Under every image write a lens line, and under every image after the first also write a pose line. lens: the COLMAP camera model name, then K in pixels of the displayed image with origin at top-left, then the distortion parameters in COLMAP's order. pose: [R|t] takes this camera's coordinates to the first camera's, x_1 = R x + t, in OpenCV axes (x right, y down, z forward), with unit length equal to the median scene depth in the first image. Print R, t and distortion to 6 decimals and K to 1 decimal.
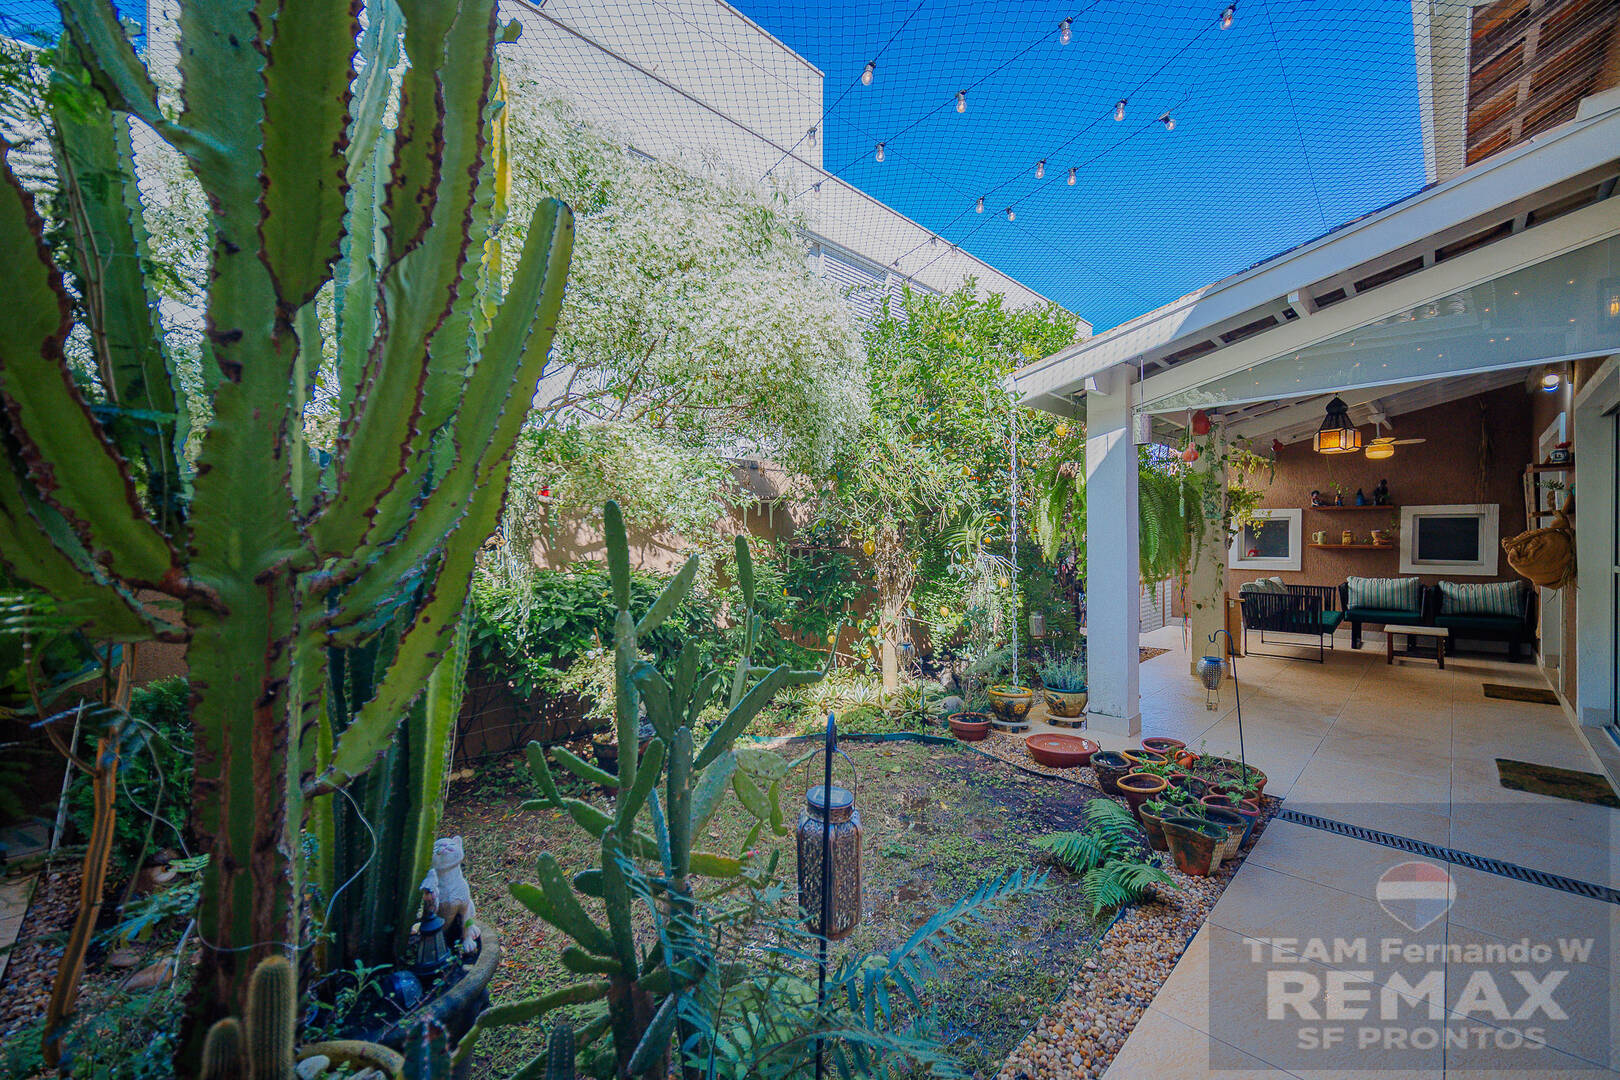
lens RADIAL K [[637.6, 0, 805.0], [0, 637.6, 536.5], [0, 0, 1]] dist [-0.000169, -0.000315]
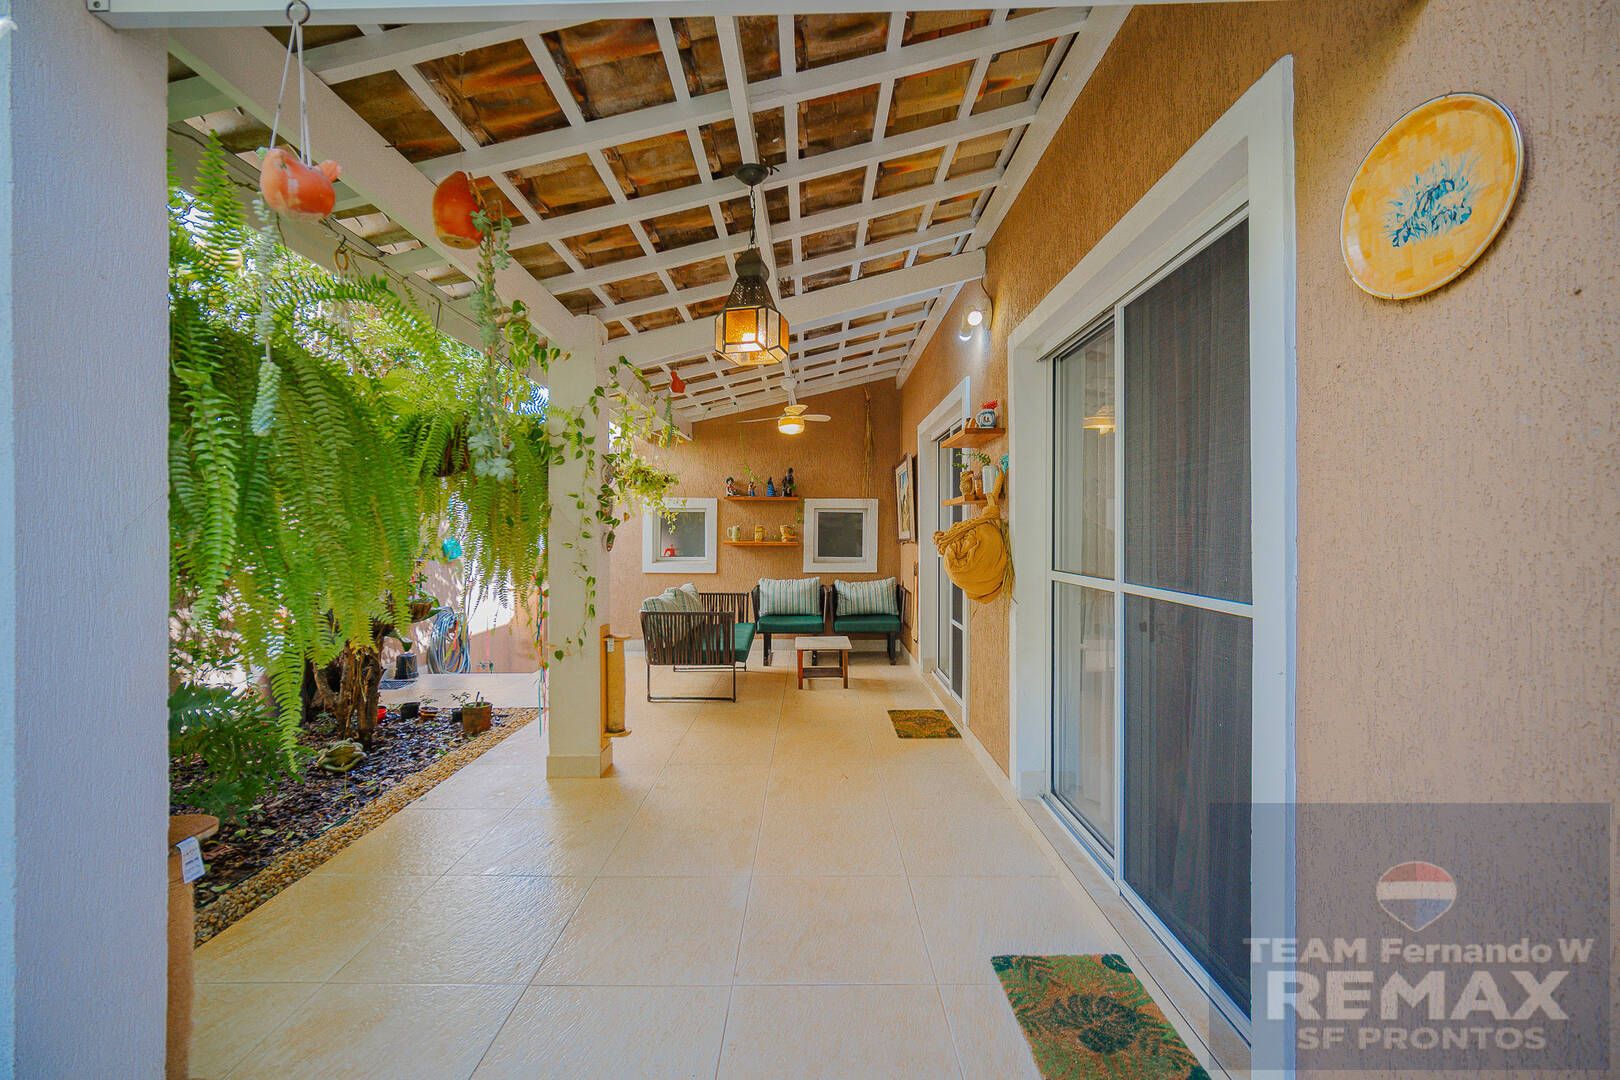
lens RADIAL K [[637.6, 0, 808.5], [0, 637.6, 537.2], [0, 0, 1]] dist [-0.000169, -0.000315]
pose [[0.704500, -0.001942, 0.709702, 0.315348], [-0.003001, 0.999979, 0.005716, 0.002509], [-0.709698, -0.006156, 0.704479, 0.380665]]
